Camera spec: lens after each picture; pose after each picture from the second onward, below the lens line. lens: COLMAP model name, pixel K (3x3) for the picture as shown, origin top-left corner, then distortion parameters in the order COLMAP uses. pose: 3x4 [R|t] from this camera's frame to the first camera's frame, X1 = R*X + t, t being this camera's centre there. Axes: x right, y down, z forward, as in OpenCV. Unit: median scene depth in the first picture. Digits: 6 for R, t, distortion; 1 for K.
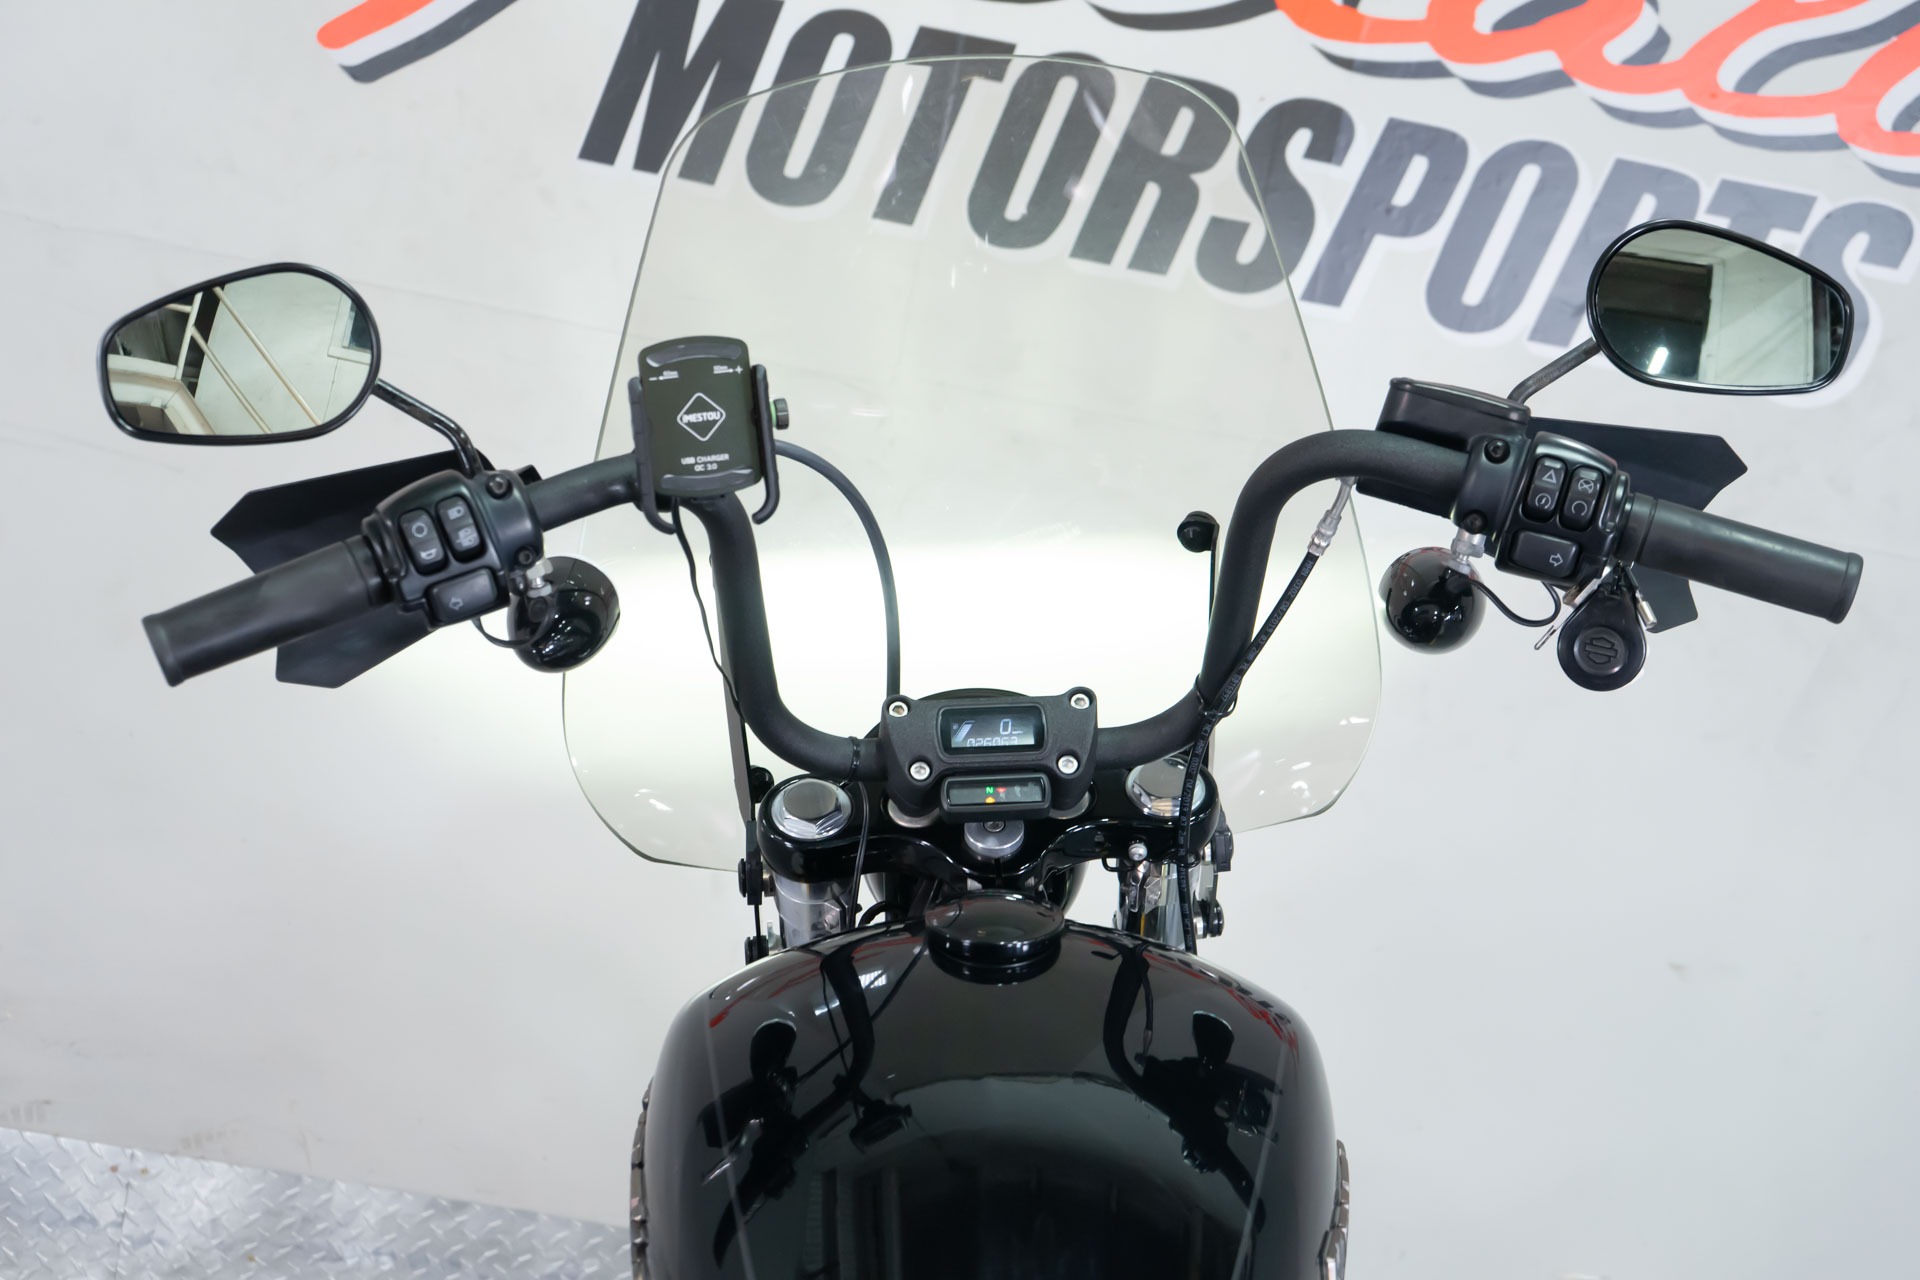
lens RADIAL K [[2520.9, 0, 947.1], [0, 2520.9, 644.2], [0, 0, 1]] dist [0.034697, 0.000000]
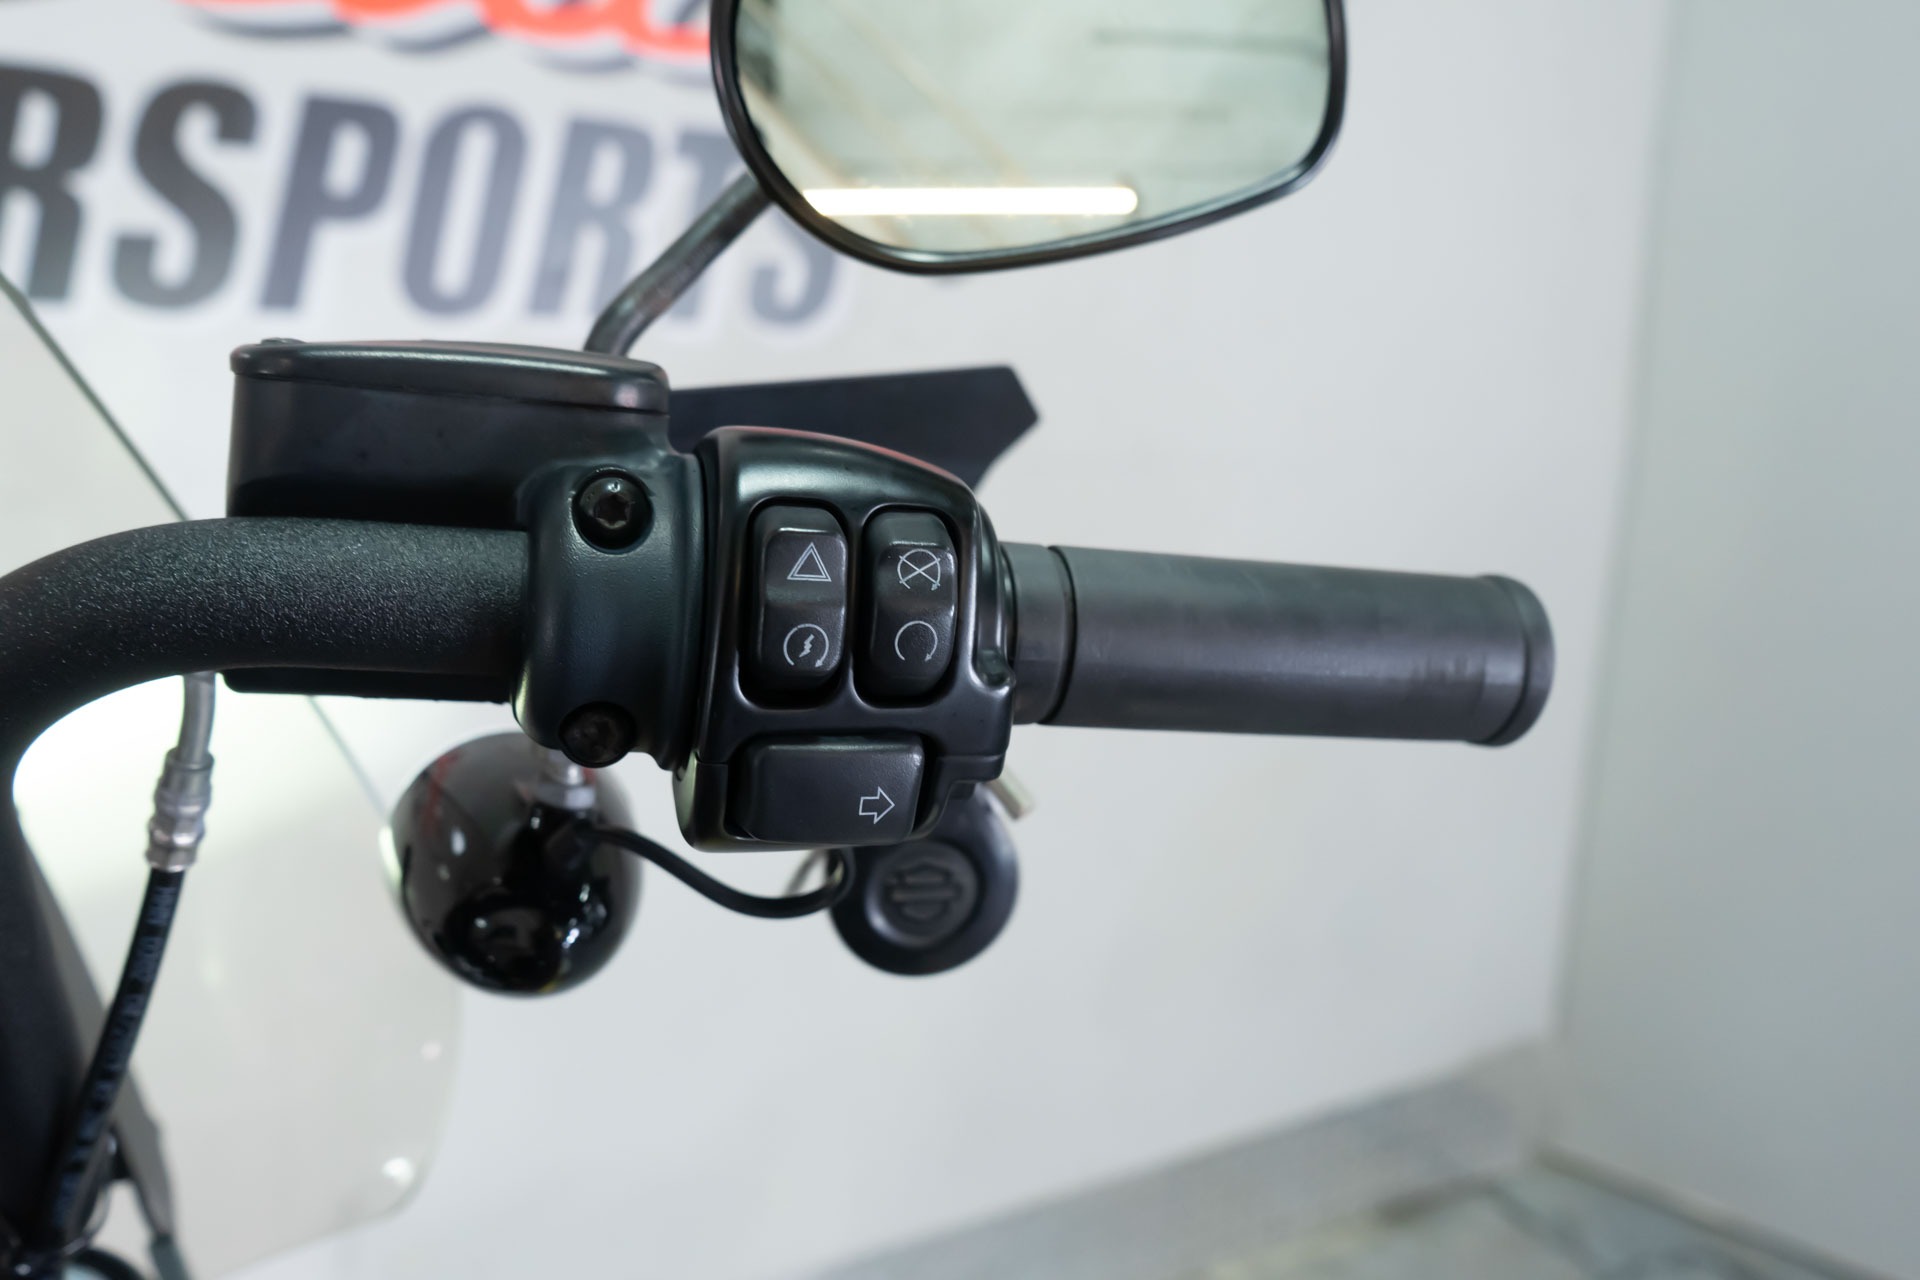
lens RADIAL K [[1645.1, 0, 957.0], [0, 1645.1, 641.7], [0, 0, 1]] dist [0.009898, 0.008791]
pose [[0.868767, -0.240553, 0.432872, 0.080224], [0.215280, 0.970636, 0.107332, -0.036629], [-0.445980, -0.000058, 0.895043, 0.395278]]
